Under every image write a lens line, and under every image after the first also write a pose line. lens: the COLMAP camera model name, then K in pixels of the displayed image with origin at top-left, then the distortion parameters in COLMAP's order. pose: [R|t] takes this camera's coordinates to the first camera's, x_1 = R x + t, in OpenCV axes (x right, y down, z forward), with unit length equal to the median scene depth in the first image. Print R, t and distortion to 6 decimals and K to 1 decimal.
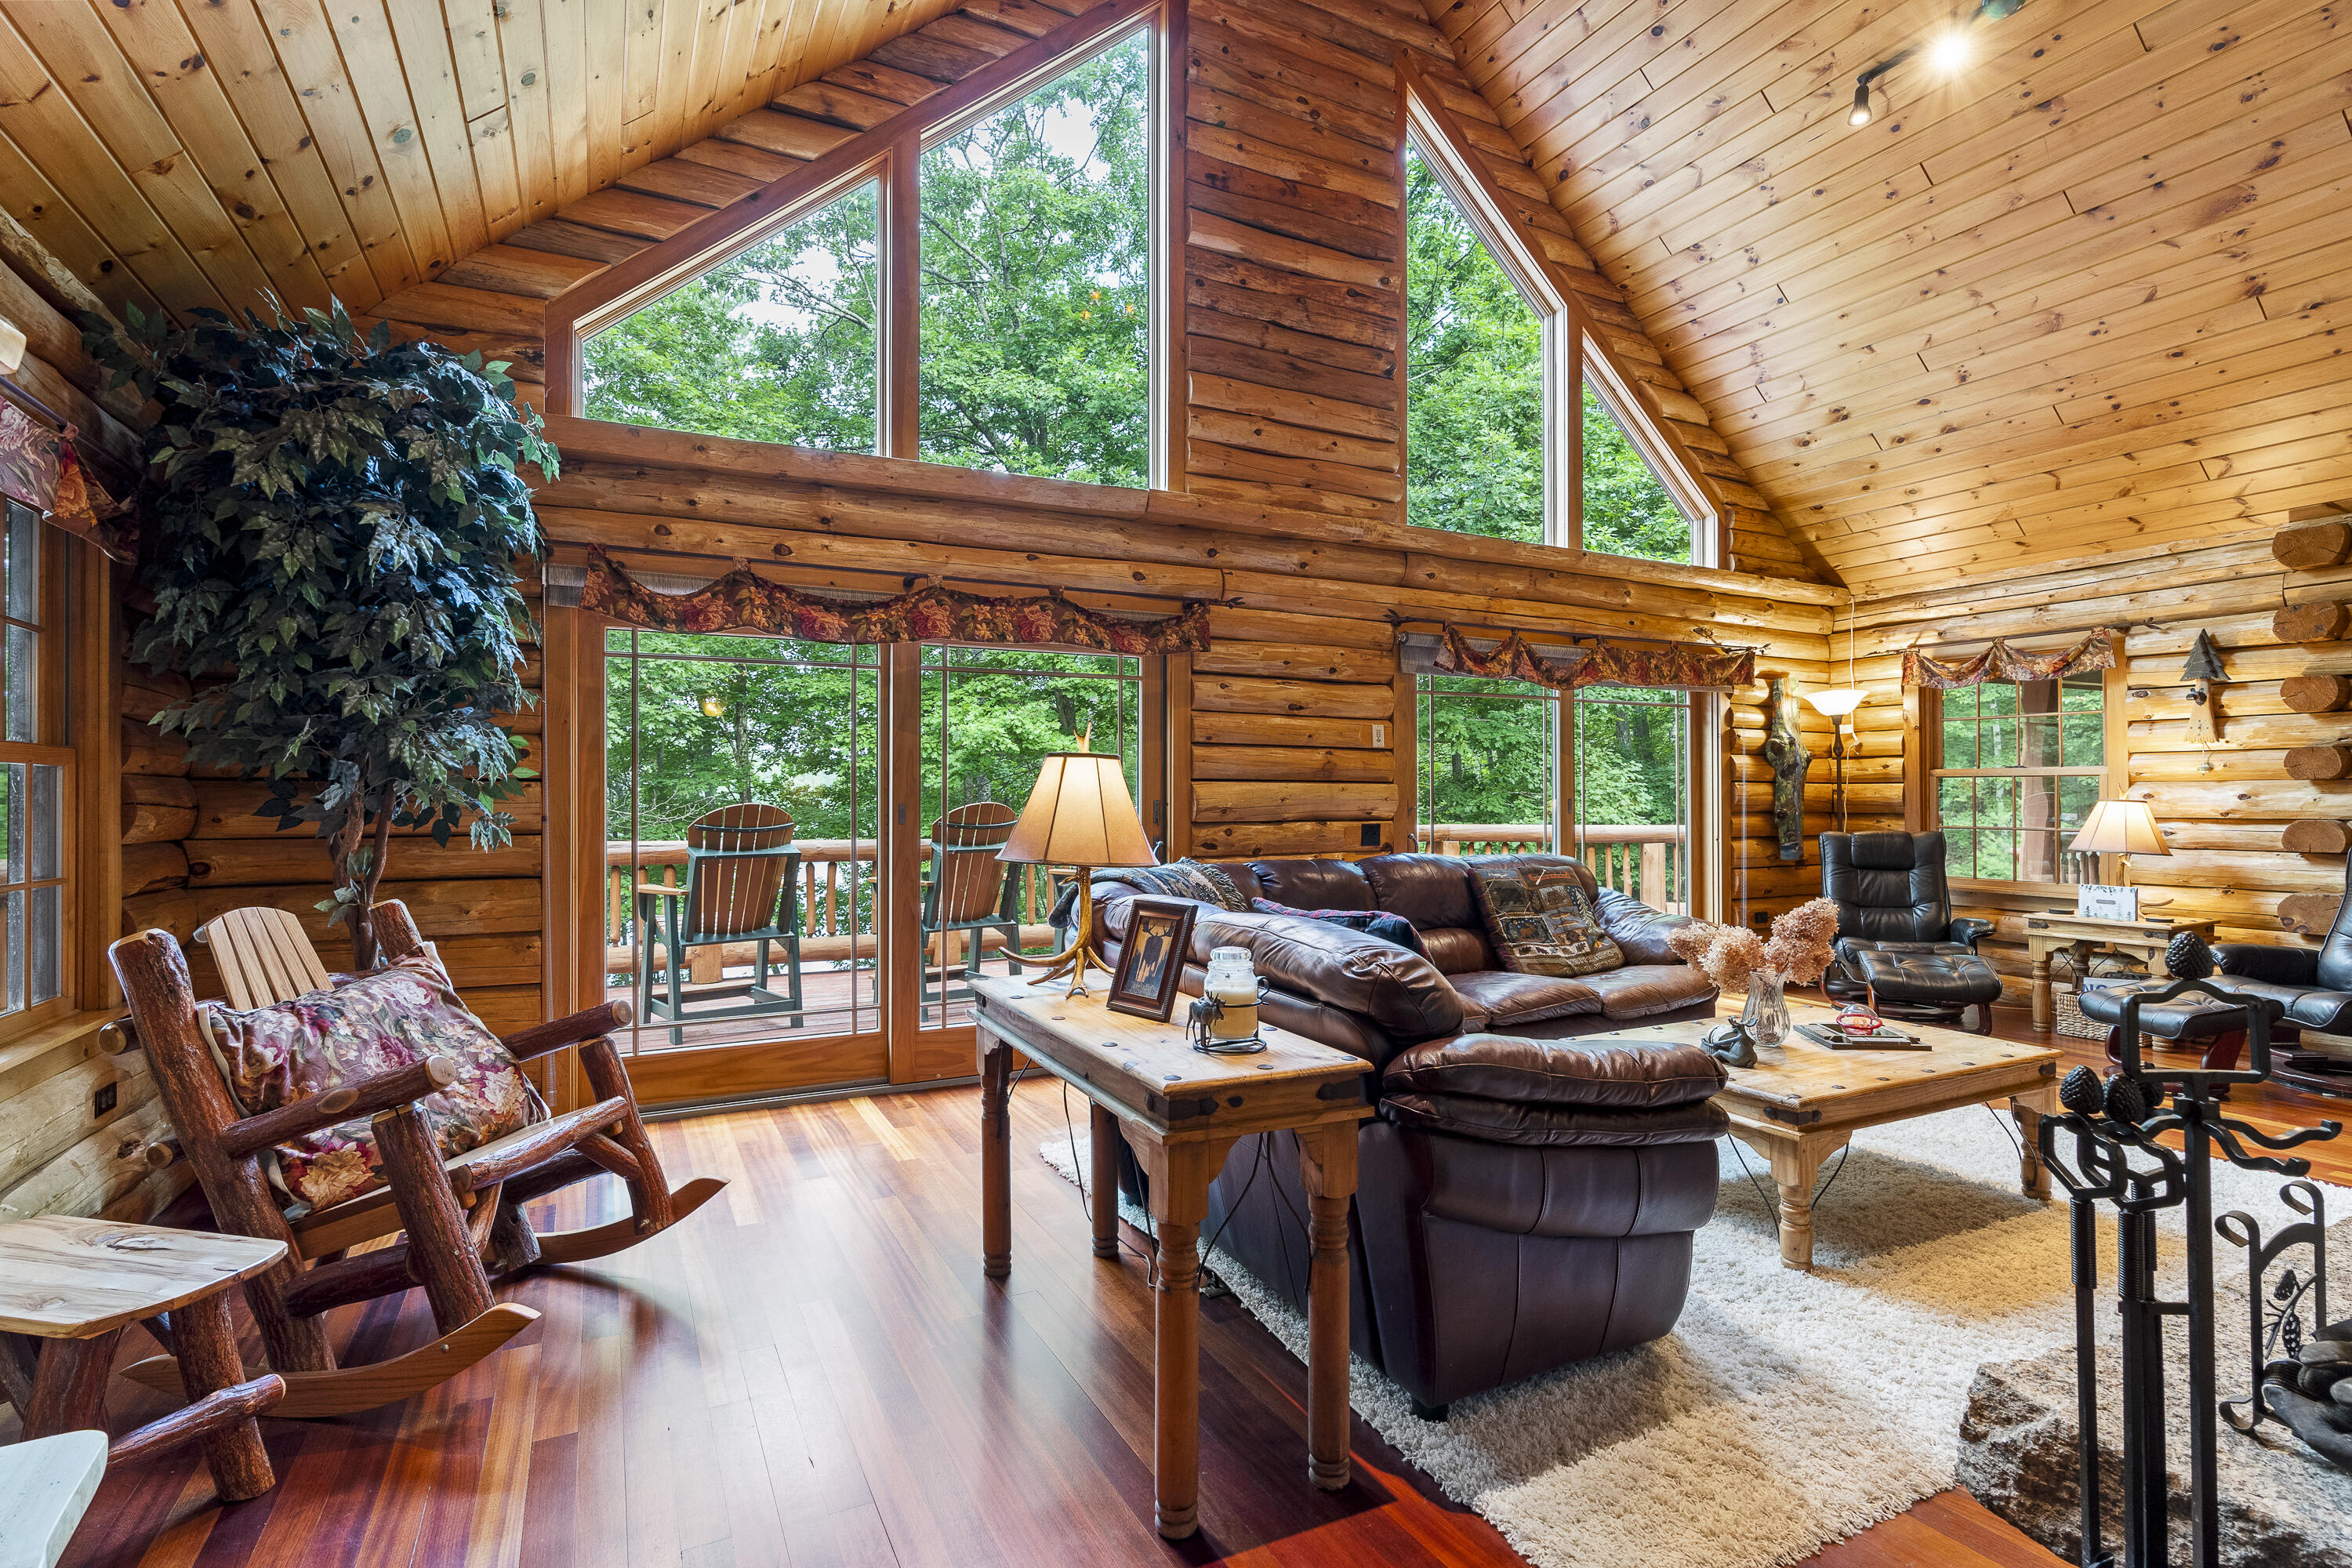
lens RADIAL K [[1094.2, 0, 1178.4], [0, 1094.2, 788.0], [0, 0, 1]] dist [0.000167, 0.000861]
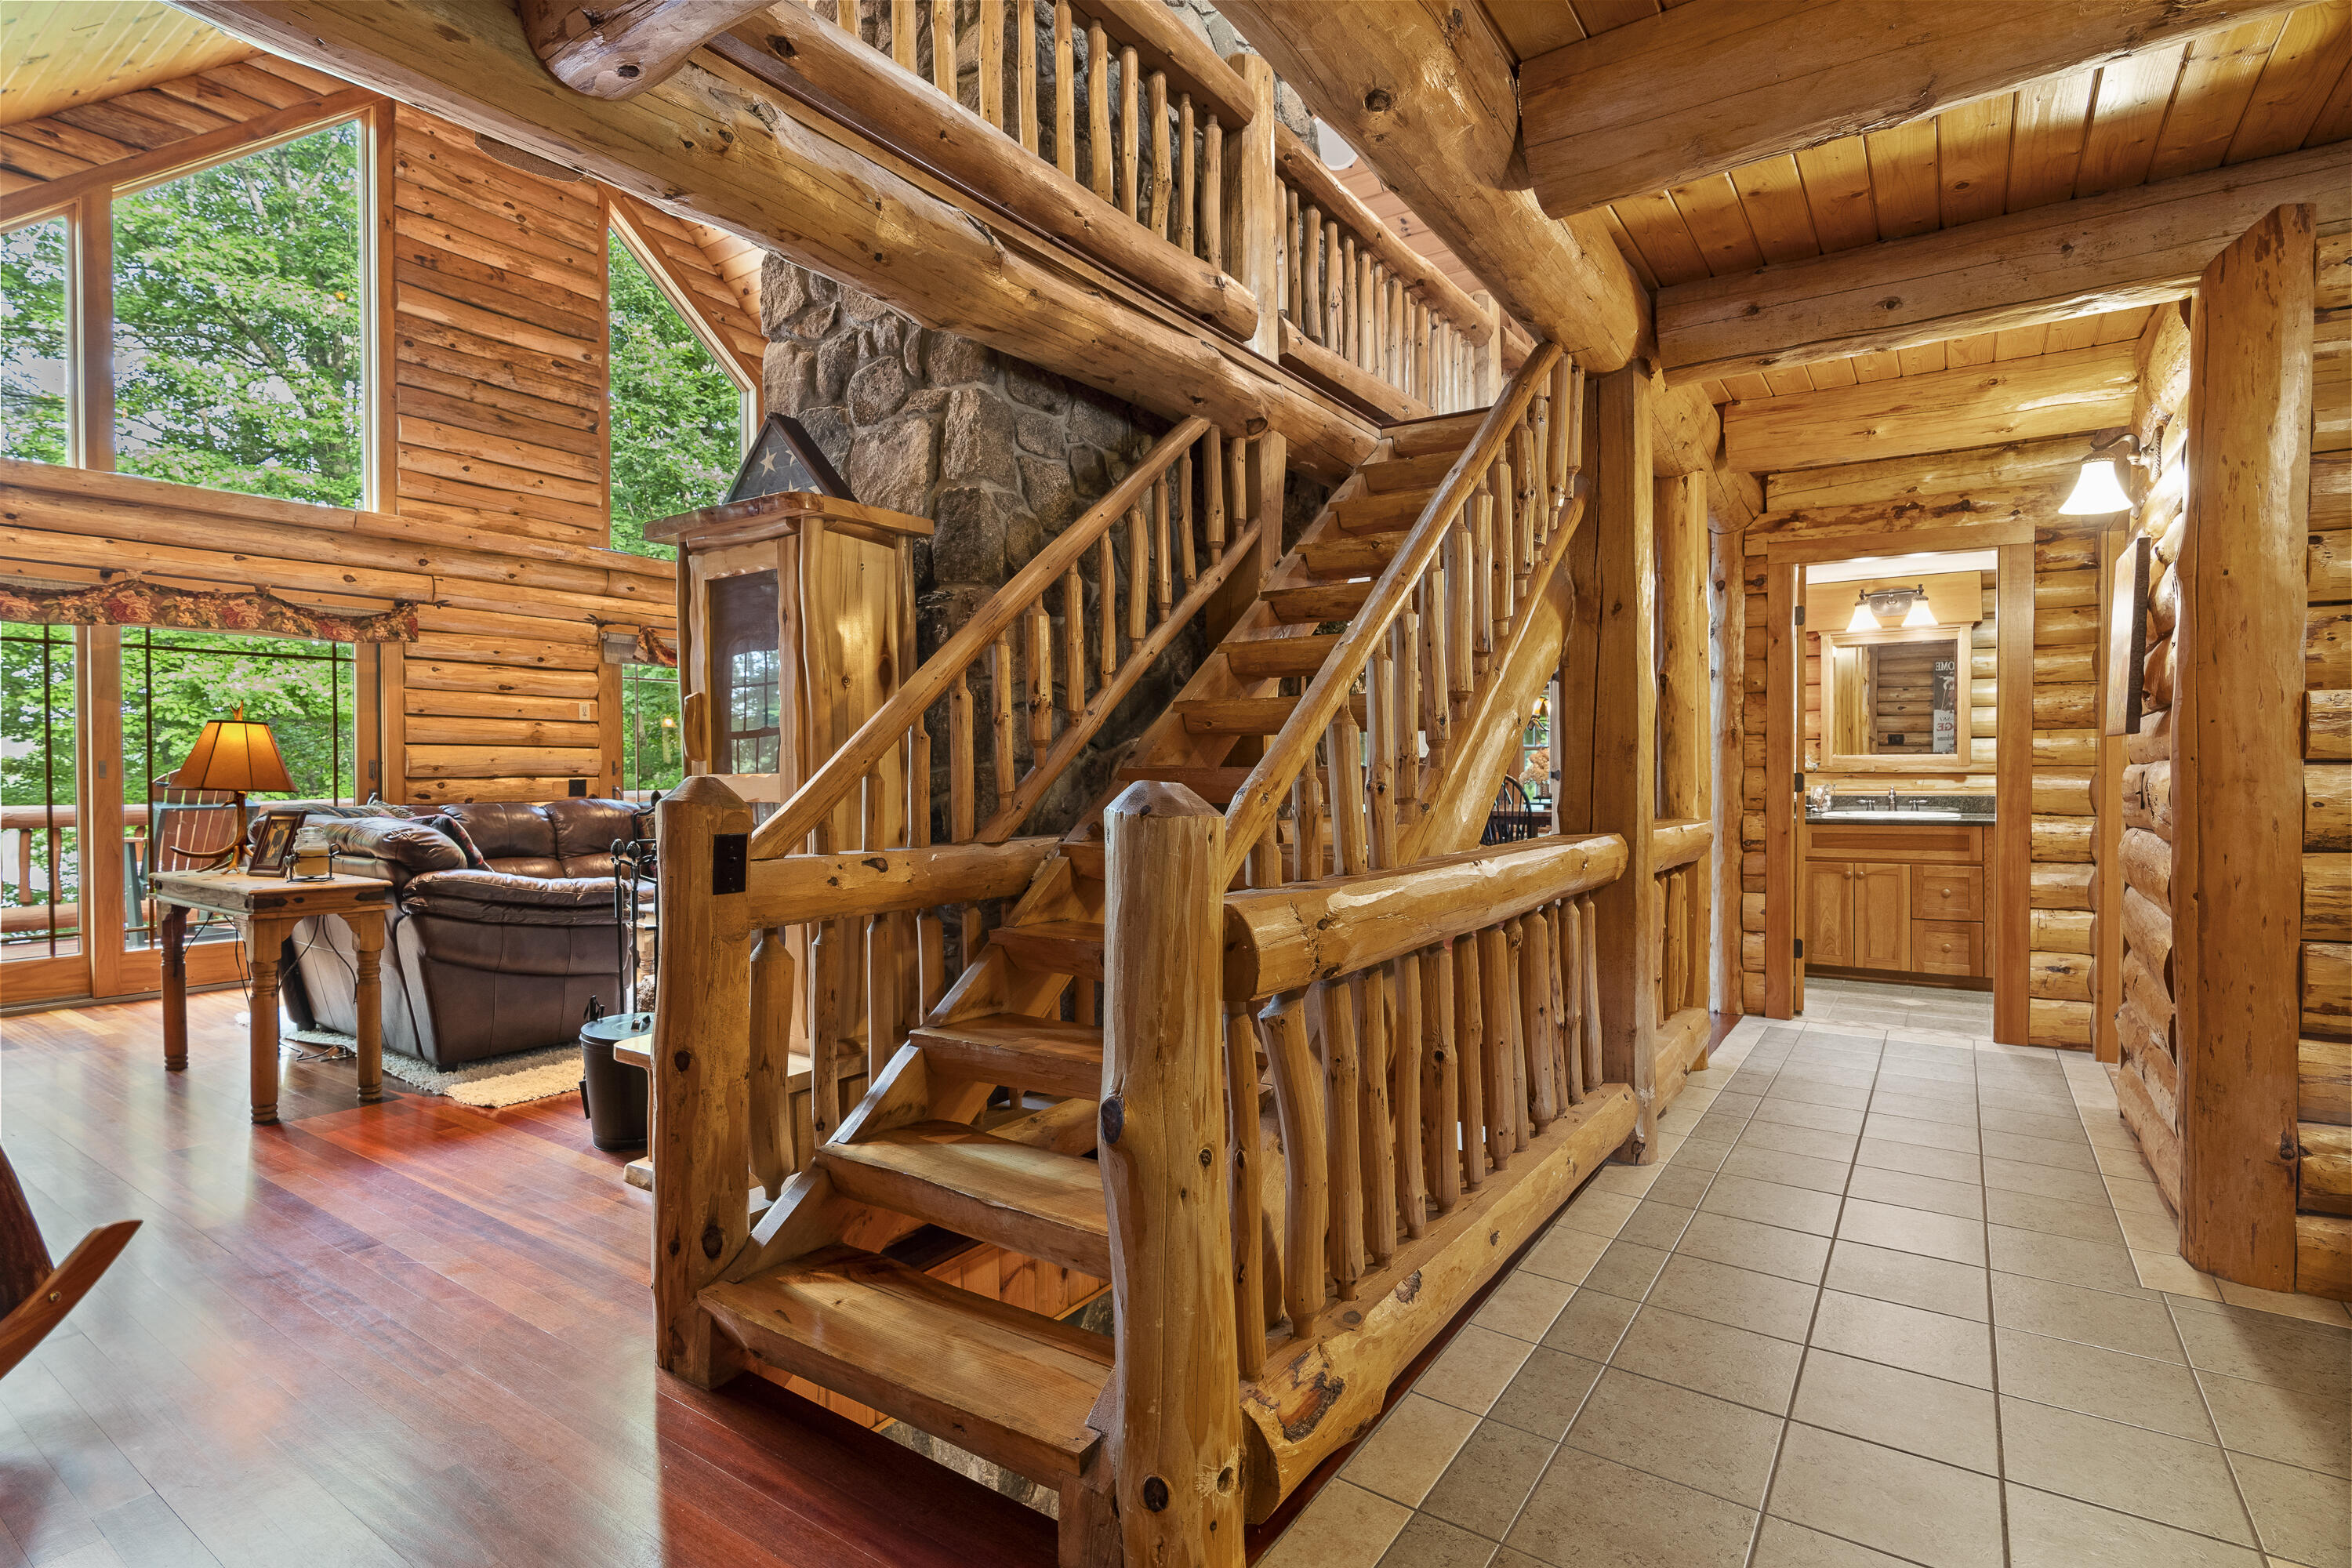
lens RADIAL K [[1190.7, 0, 1171.8], [0, 1190.7, 791.6], [0, 0, 1]] dist [-0.001484, 0.003787]
pose [[0.896557, -0.007778, 0.442860, 0.193552], [-0.002358, 0.999748, 0.022332, 0.015194], [-0.442922, -0.021066, 0.896312, -0.608209]]
